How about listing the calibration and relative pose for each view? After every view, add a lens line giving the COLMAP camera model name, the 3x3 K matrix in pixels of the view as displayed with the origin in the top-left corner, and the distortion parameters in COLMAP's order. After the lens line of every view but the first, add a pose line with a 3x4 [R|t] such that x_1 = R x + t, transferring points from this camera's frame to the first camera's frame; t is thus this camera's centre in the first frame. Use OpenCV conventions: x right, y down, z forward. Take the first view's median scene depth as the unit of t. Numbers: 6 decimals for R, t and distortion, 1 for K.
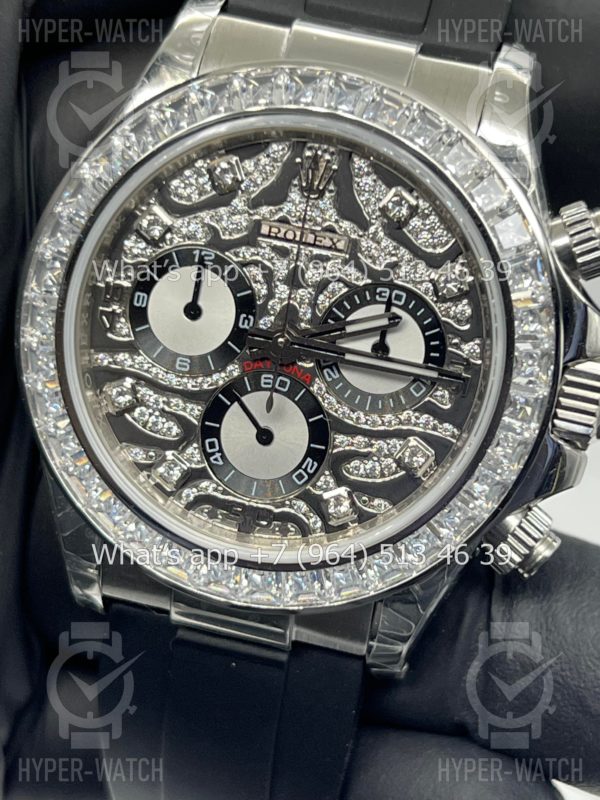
lens RADIAL K [[1917.3, 0, 301.2], [0, 1917.3, 410.5], [0, 0, 1]] dist [0.256426, 0.000000]
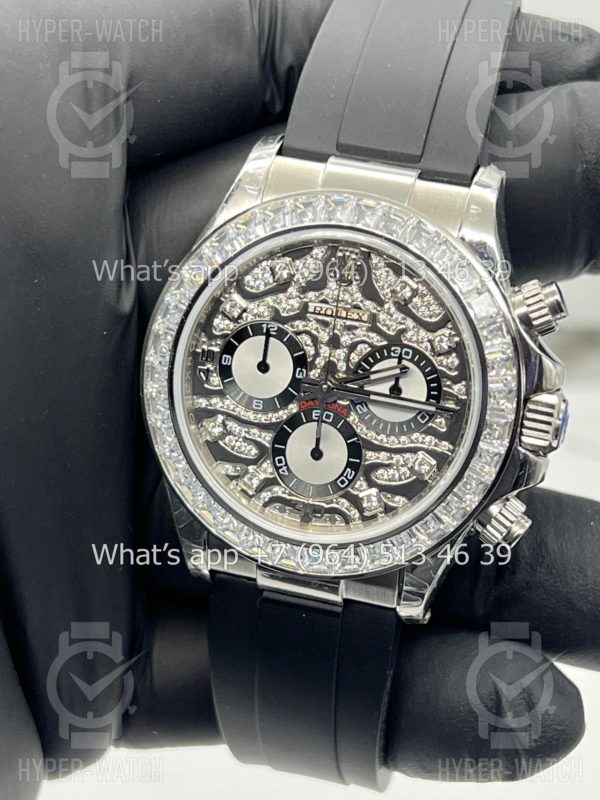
lens RADIAL K [[1917.3, 0, 297.2], [0, 1917.3, 399.6], [0, 0, 1]] dist [0.256426, 0.000000]
pose [[0.996207, -0.032831, -0.080585, 0.082158], [0.034112, 0.999312, 0.014573, -0.047851], [0.080051, -0.017267, 0.996641, -0.409924]]
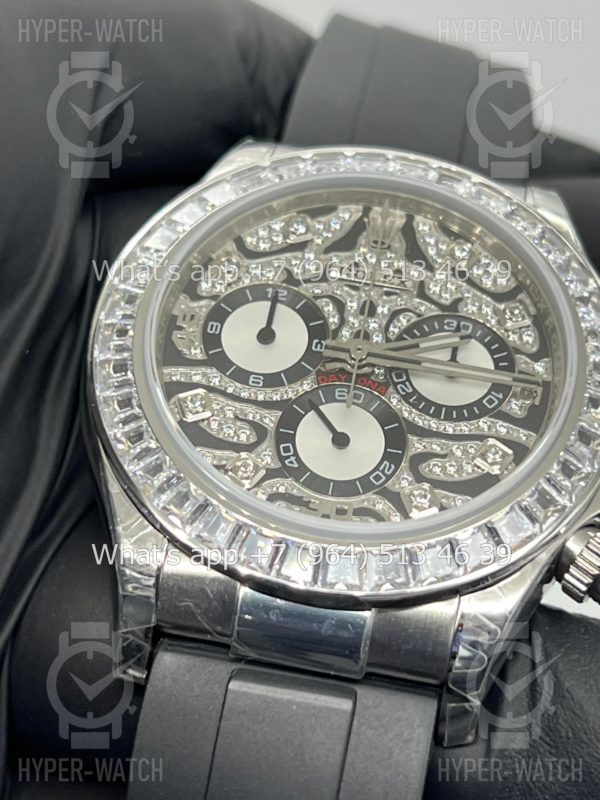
lens RADIAL K [[1917.3, 0, 298.5], [0, 1917.3, 424.8], [0, 0, 1]] dist [0.256426, 0.000000]
pose [[0.983860, 0.077558, 0.161260, -0.202275], [0.027898, 0.823686, -0.566359, 0.571183], [-0.176754, 0.561716, 0.808228, 0.197189]]
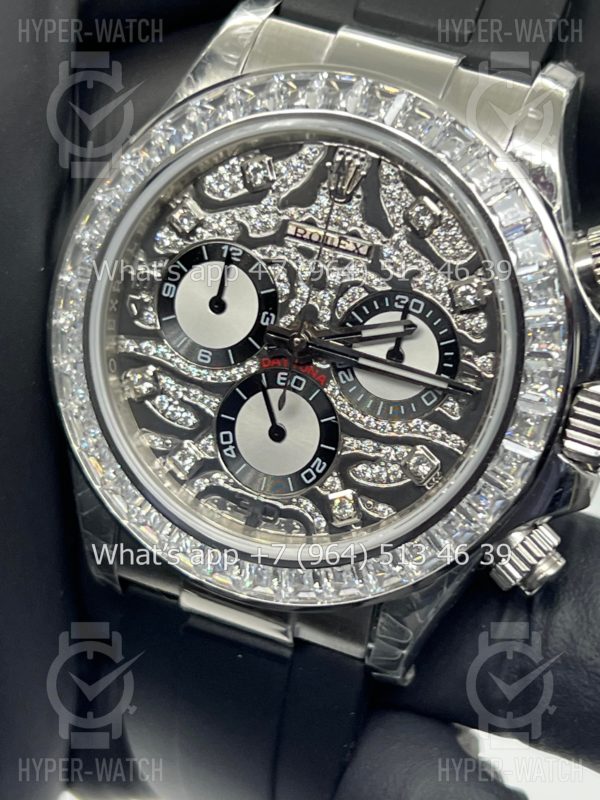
lens RADIAL K [[1917.3, 0, 300.3], [0, 1917.3, 400.2], [0, 0, 1]] dist [0.256426, 0.000000]
pose [[0.990089, 0.077214, -0.117313, 0.111190], [-0.077979, 0.996953, -0.001940, -0.002911], [0.116806, 0.011069, 0.993093, -0.005746]]
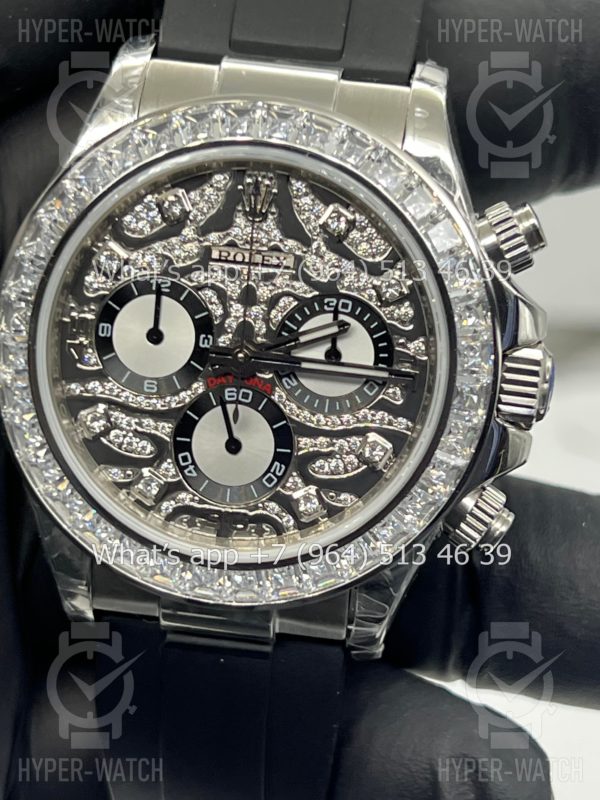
lens RADIAL K [[1917.3, 0, 302.8], [0, 1917.3, 402.2], [0, 0, 1]] dist [0.256426, 0.000000]
pose [[0.994366, -0.096527, 0.043804, -0.025186], [0.096570, 0.995326, 0.001142, -0.008396], [-0.043709, 0.003094, 0.999040, -0.074279]]
